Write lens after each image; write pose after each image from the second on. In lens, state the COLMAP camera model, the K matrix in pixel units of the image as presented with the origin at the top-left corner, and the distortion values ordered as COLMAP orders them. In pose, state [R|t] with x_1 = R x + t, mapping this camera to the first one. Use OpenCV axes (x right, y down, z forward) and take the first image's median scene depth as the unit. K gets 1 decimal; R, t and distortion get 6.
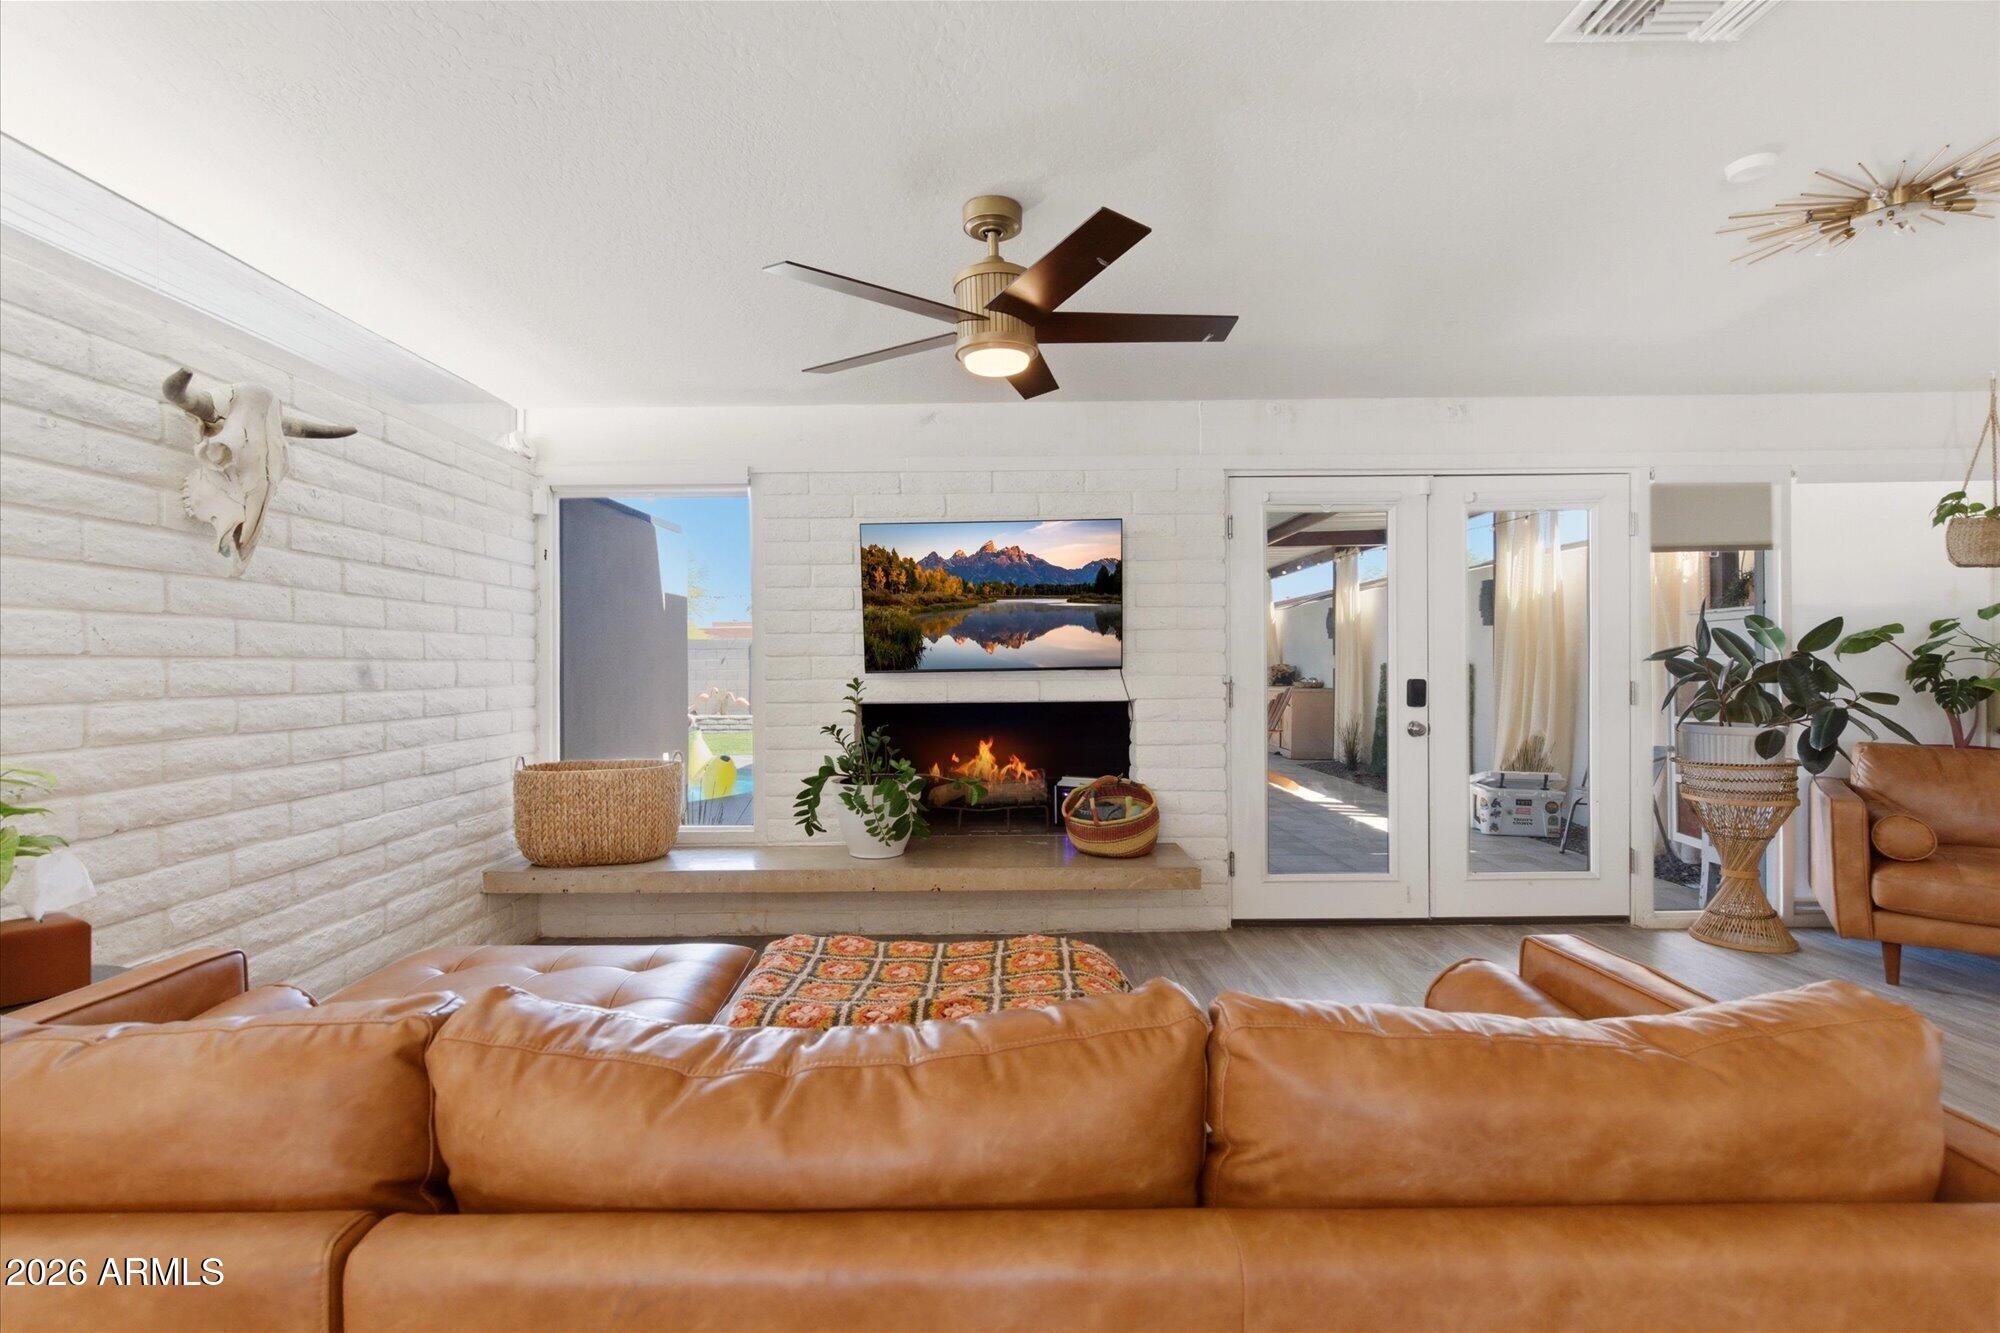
lens RADIAL K [[933.1, 0, 1004.1], [0, 933.1, 671.5], [0, 0, 1]] dist [0.000259, -0.000878]
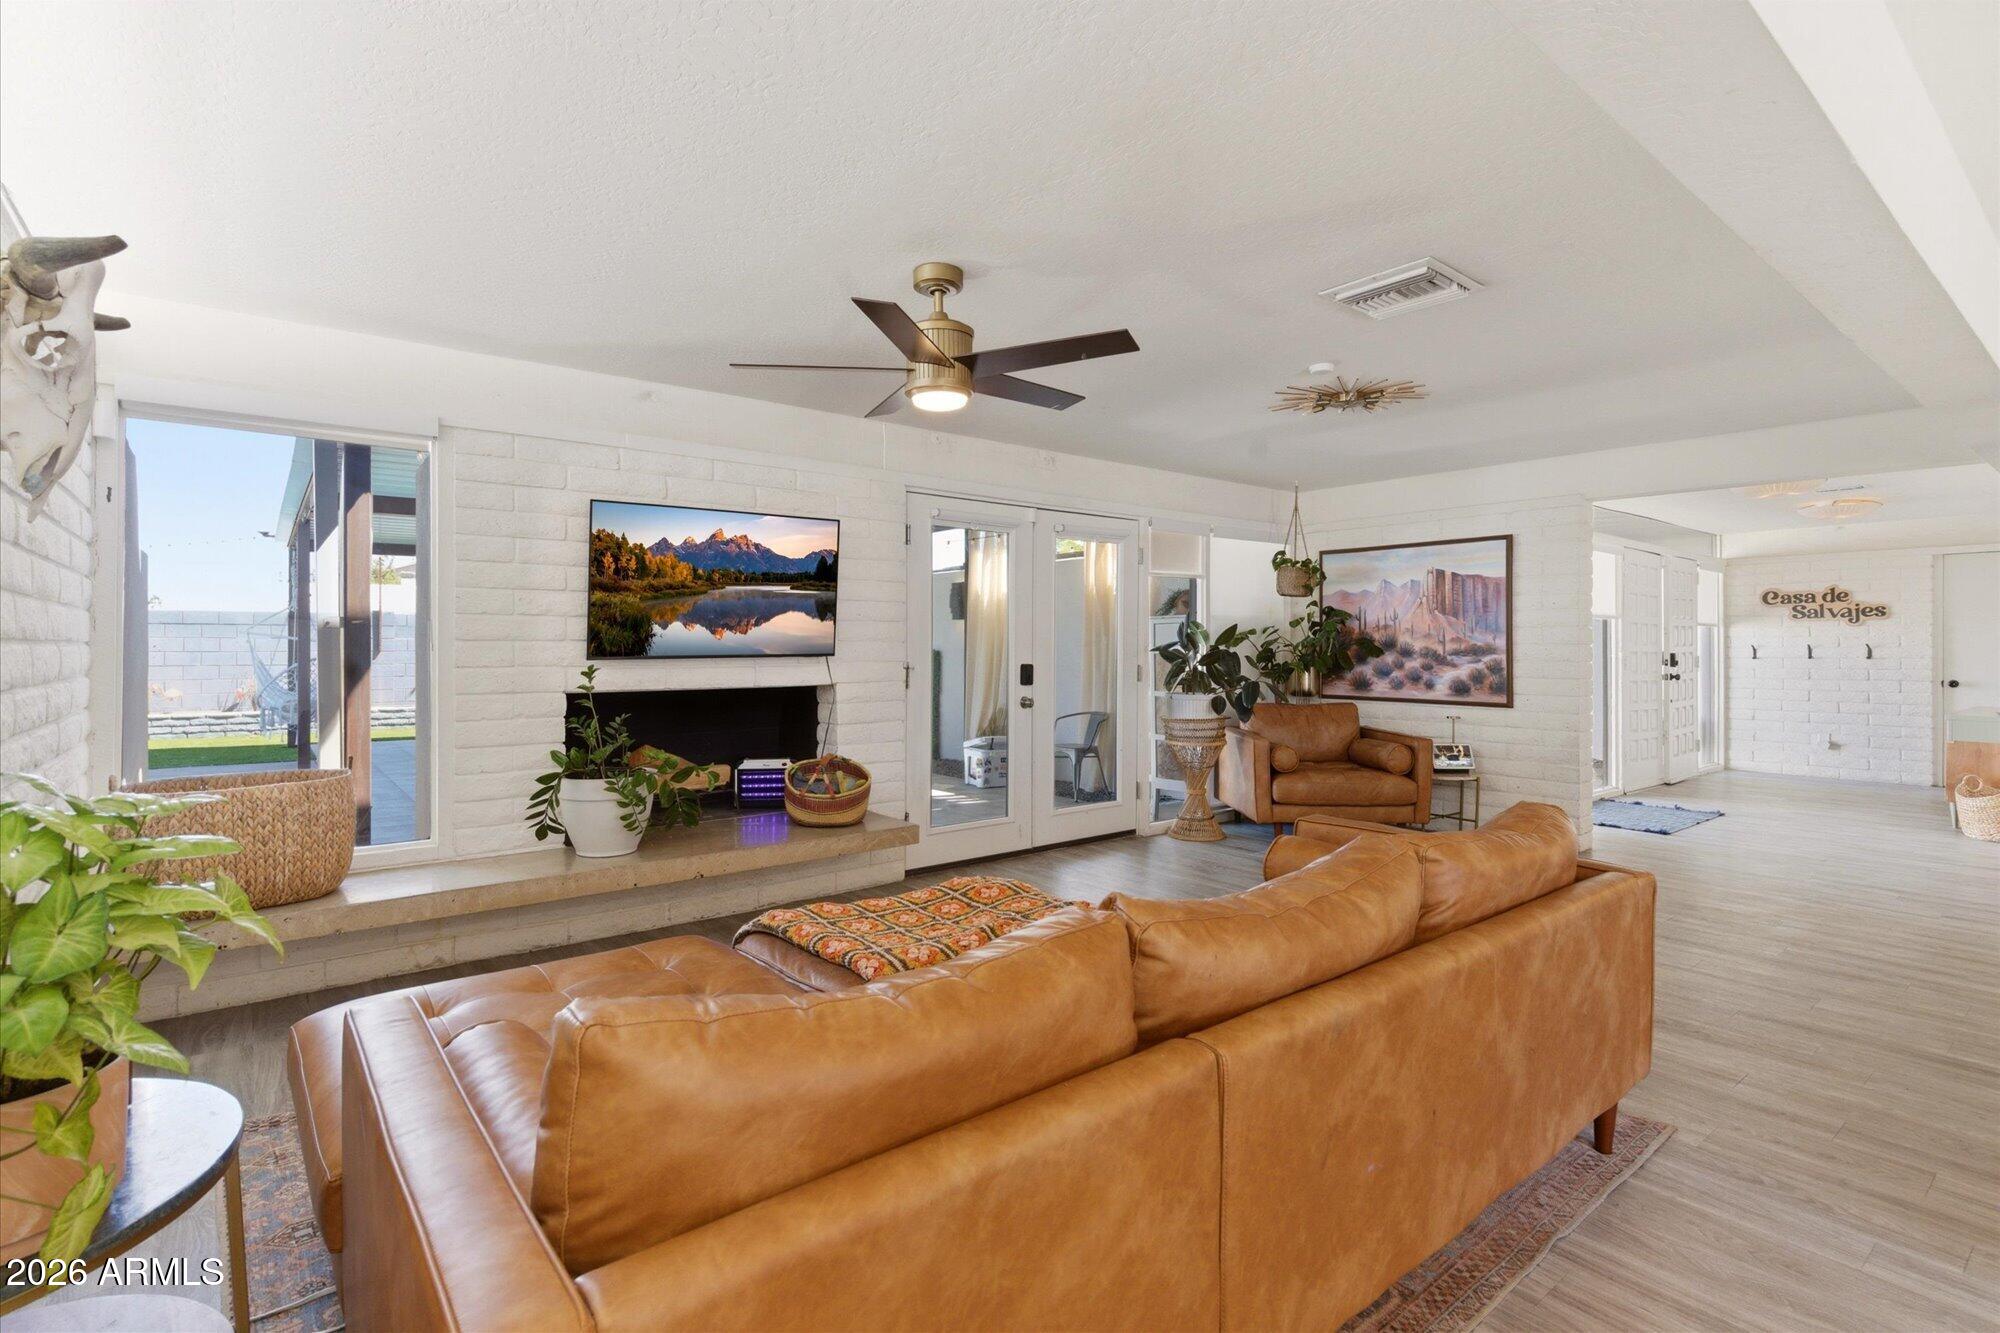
lens RADIAL K [[944.7, 0, 998.1], [0, 944.7, 656.9], [0, 0, 1]] dist [0.000854, -0.000261]
pose [[0.775969, 0.001242, 0.630770, -0.428737], [-0.002435, 0.999997, 0.001026, -0.003232], [-0.630767, -0.002332, 0.775969, 0.008911]]
